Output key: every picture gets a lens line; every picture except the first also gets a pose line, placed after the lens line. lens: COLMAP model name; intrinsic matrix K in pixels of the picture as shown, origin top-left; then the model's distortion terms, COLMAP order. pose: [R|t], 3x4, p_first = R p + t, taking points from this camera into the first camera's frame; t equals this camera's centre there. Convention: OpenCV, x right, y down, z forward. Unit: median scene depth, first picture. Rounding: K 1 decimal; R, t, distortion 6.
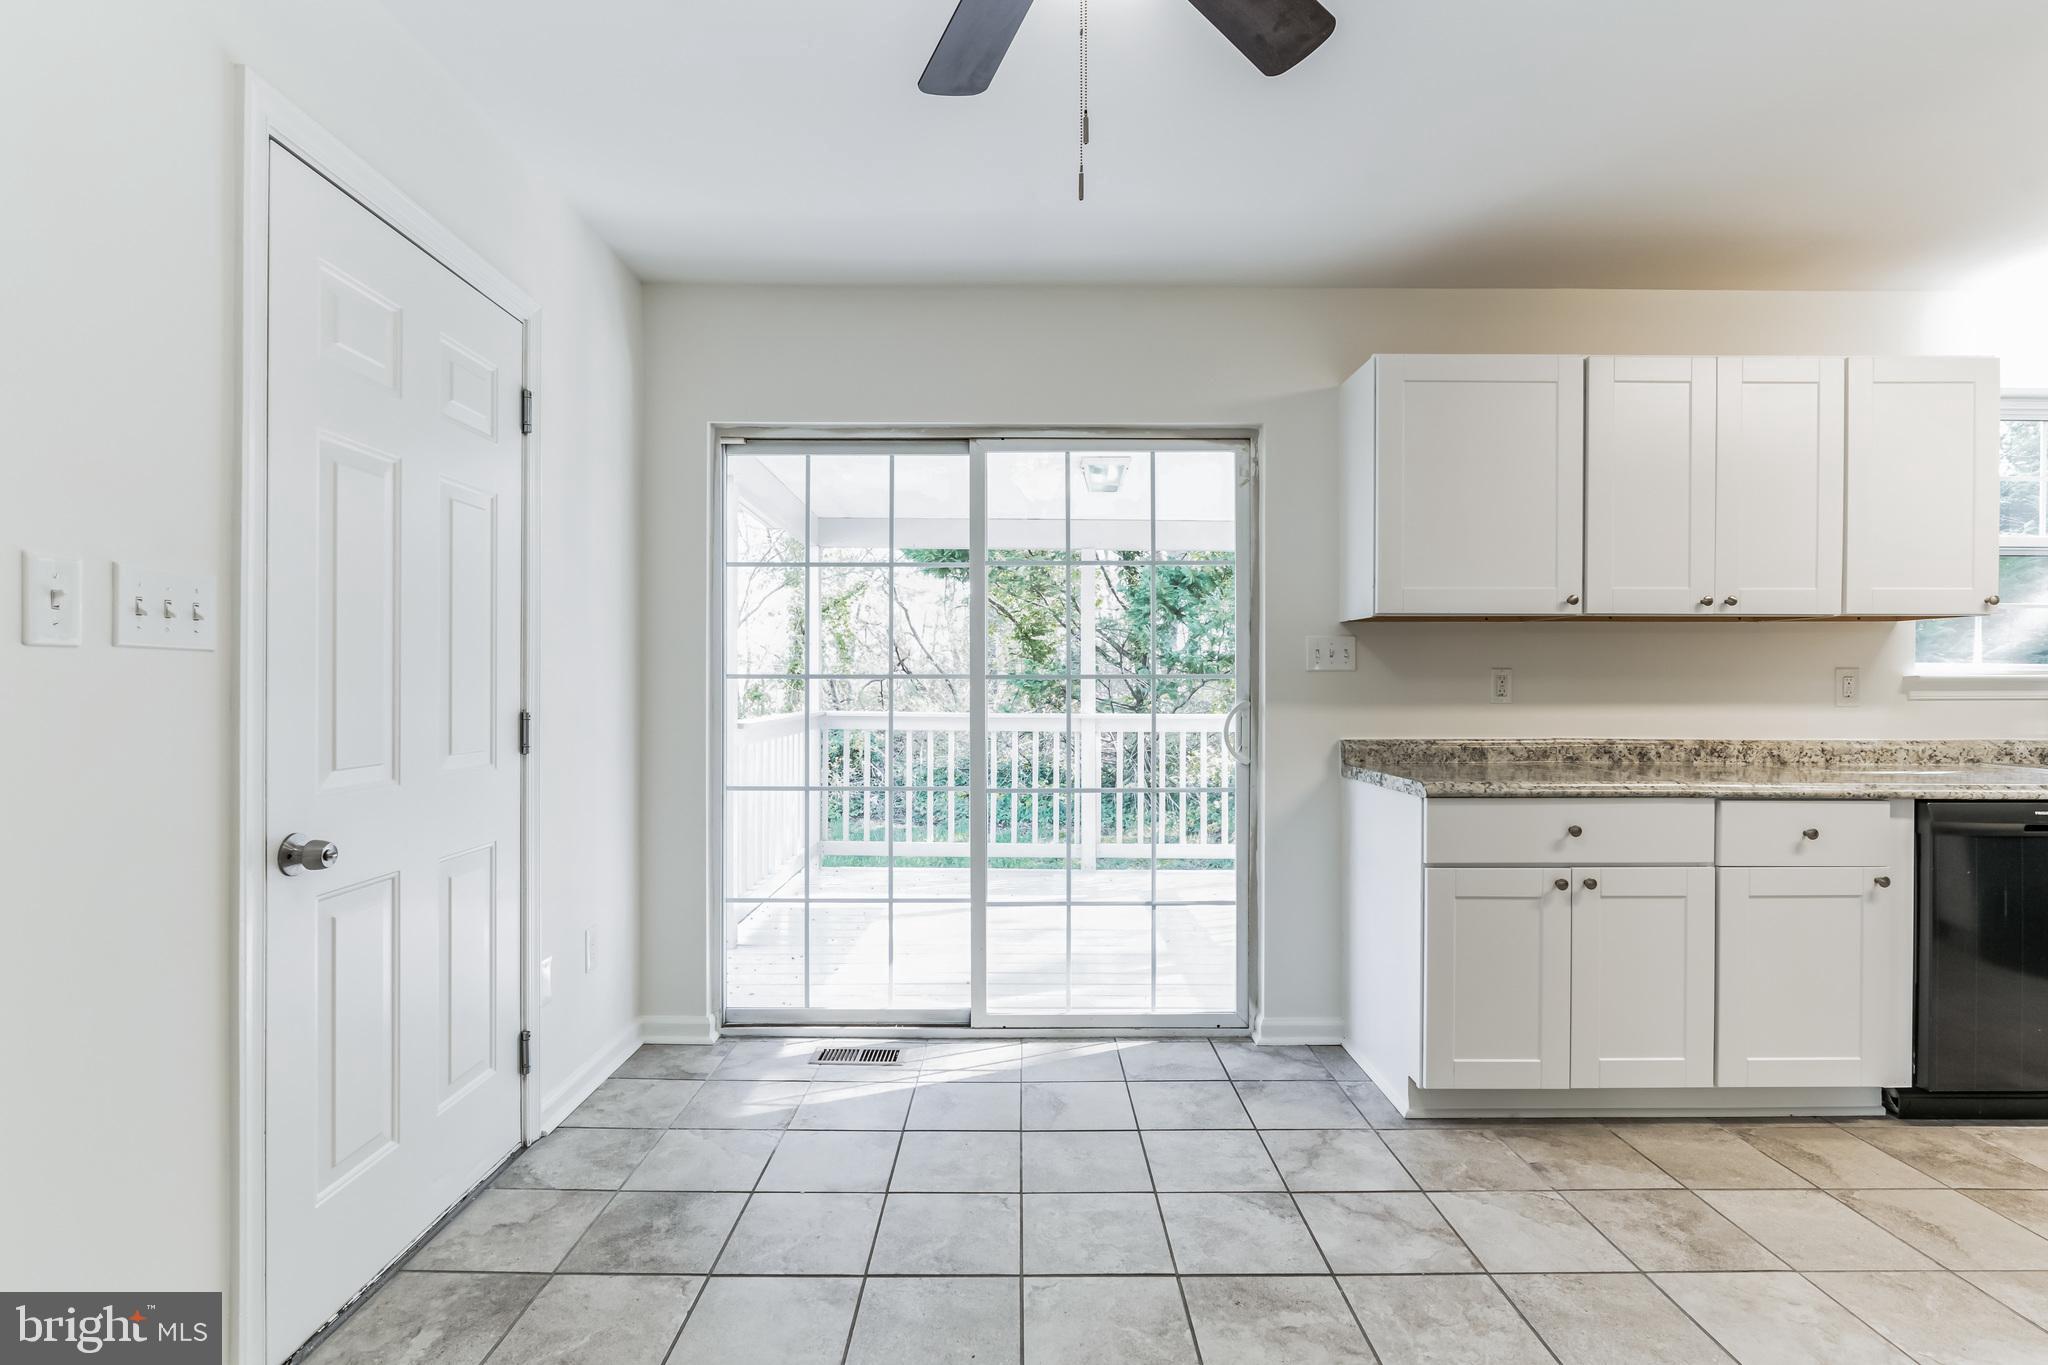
lens RADIAL K [[970.1, 0, 1021.2], [0, 970.1, 686.4], [0, 0, 1]] dist [-0.002710, 0.001300]
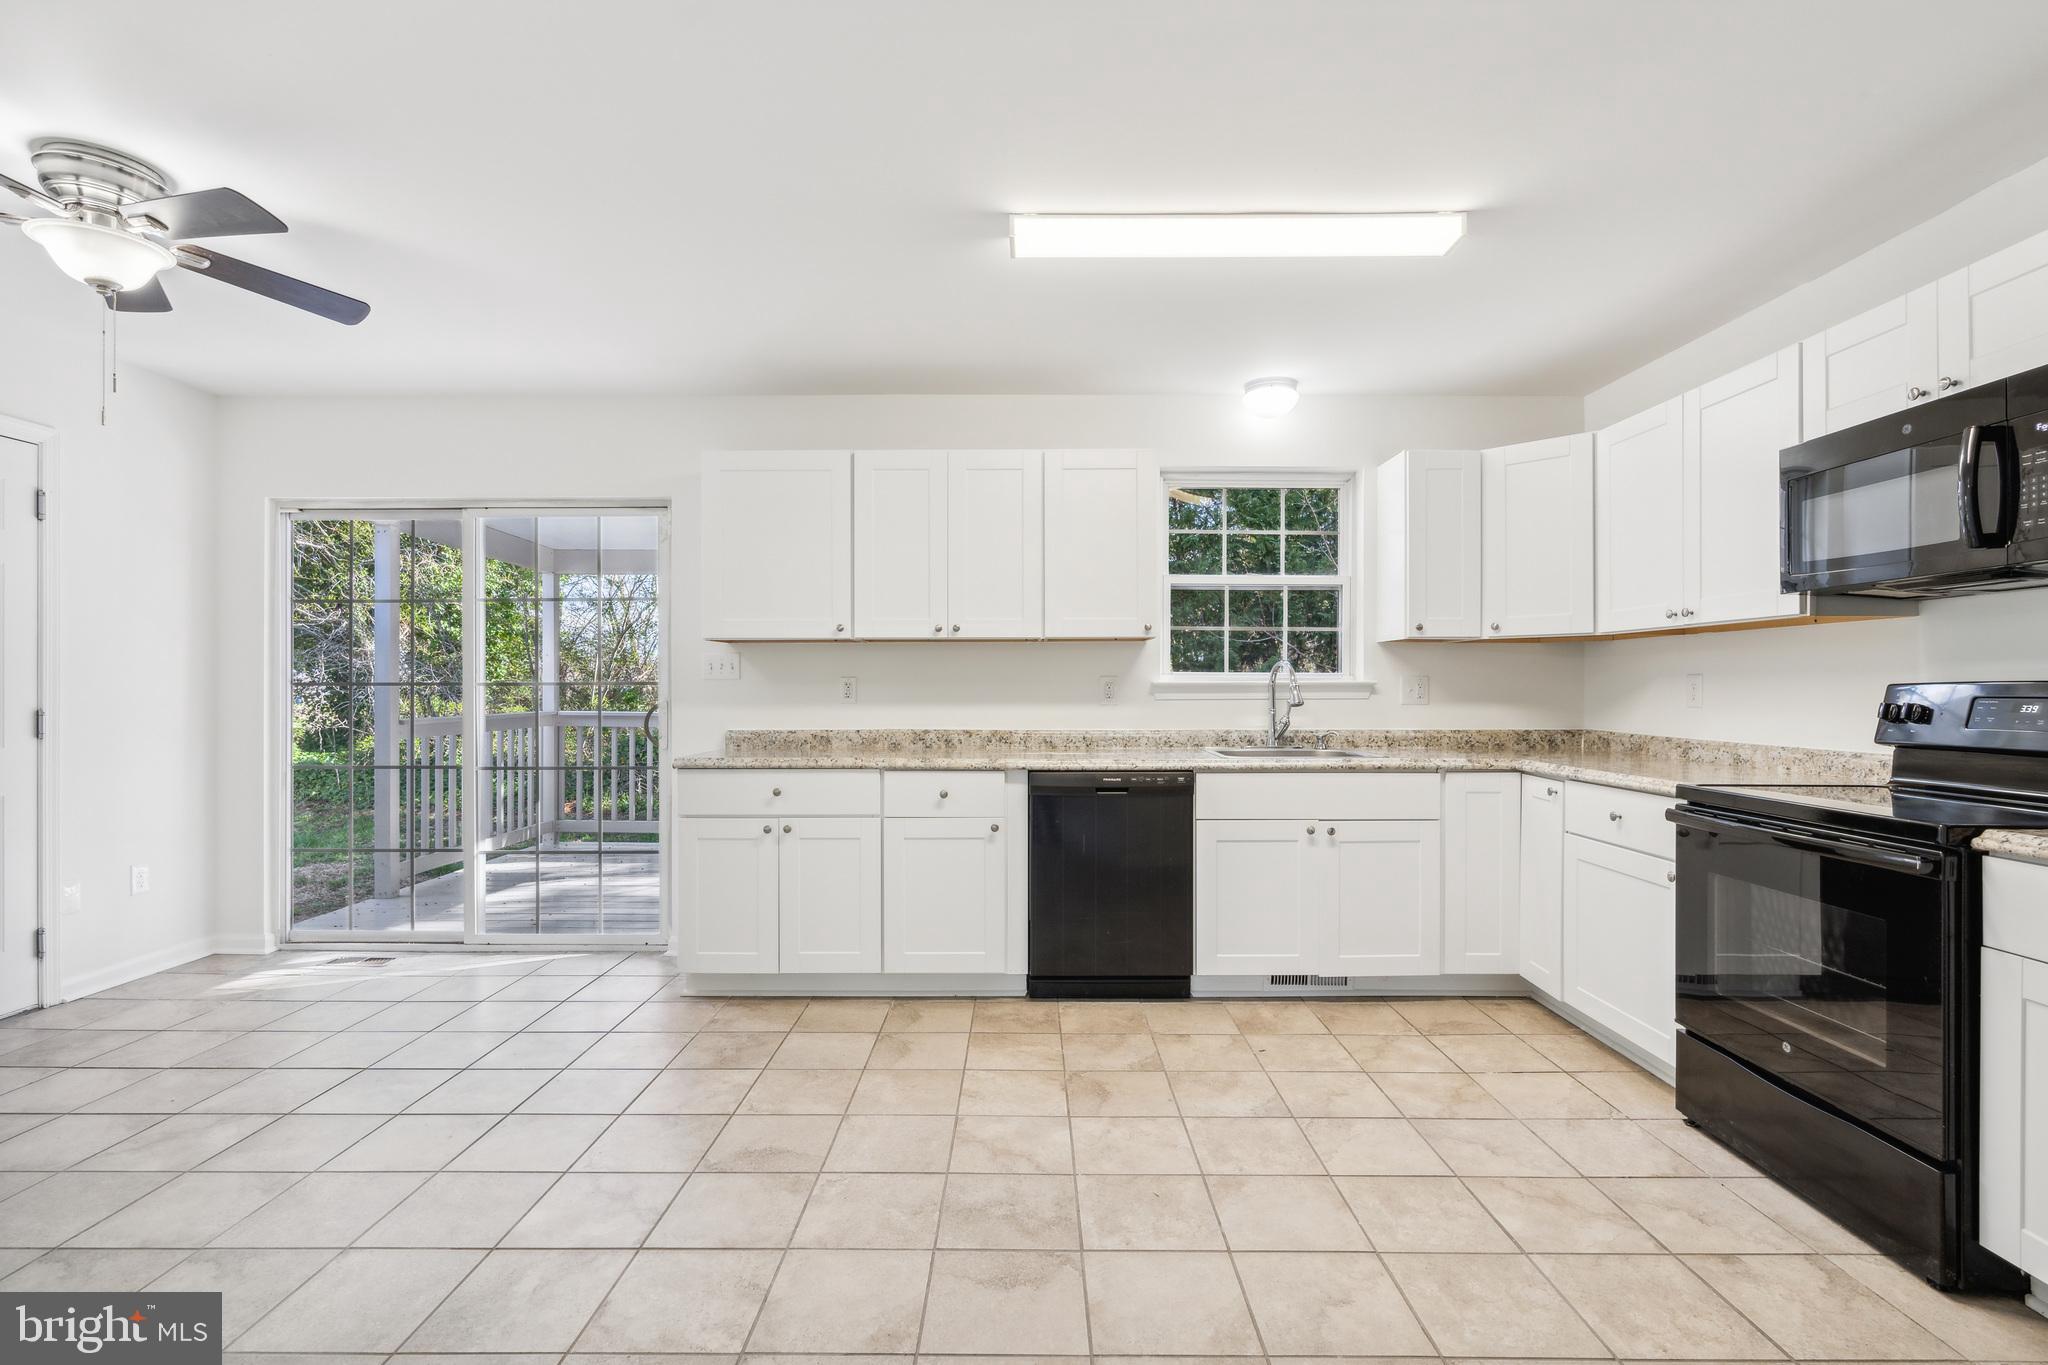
lens RADIAL K [[945.2, 0, 1022.8], [0, 945.2, 687.4], [0, 0, 1]] dist [-0.005178, 0.000551]
pose [[0.999935, -0.002128, -0.011177, 0.884943], [0.002115, 0.999997, -0.001210, -0.002503], [0.011179, 0.001187, 0.999937, -0.360324]]
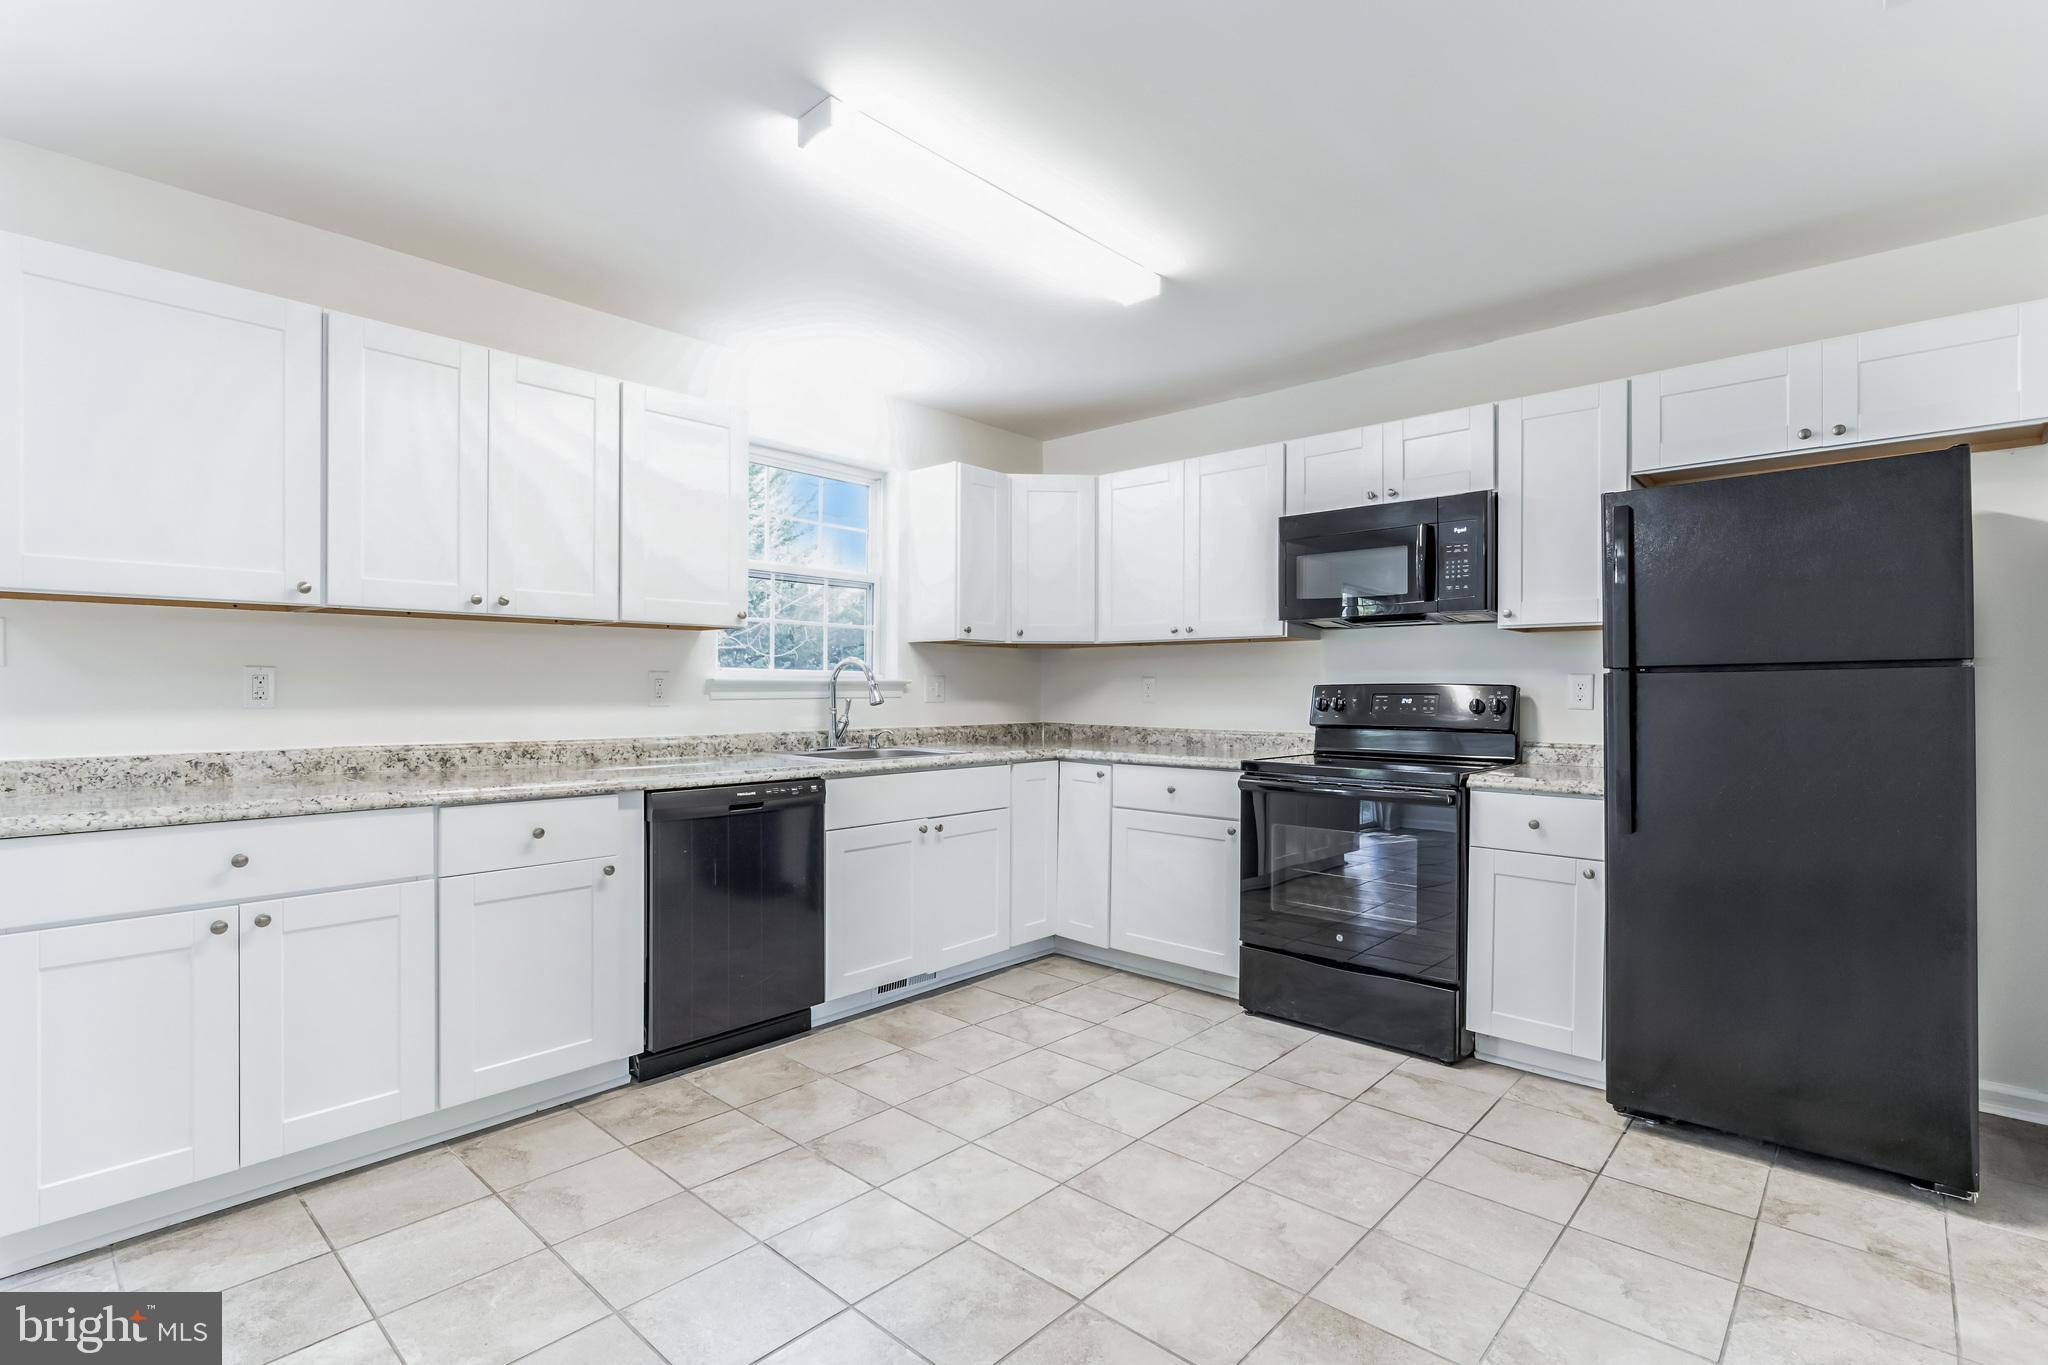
lens RADIAL K [[961.8, 0, 1031.1], [0, 961.8, 693.8], [0, 0, 1]] dist [-0.010363, 0.005583]
pose [[0.676260, -0.003867, 0.736653, 0.396440], [-0.001027, 0.999980, 0.006193, -0.000540], [-0.736663, -0.004945, 0.676242, -0.056767]]
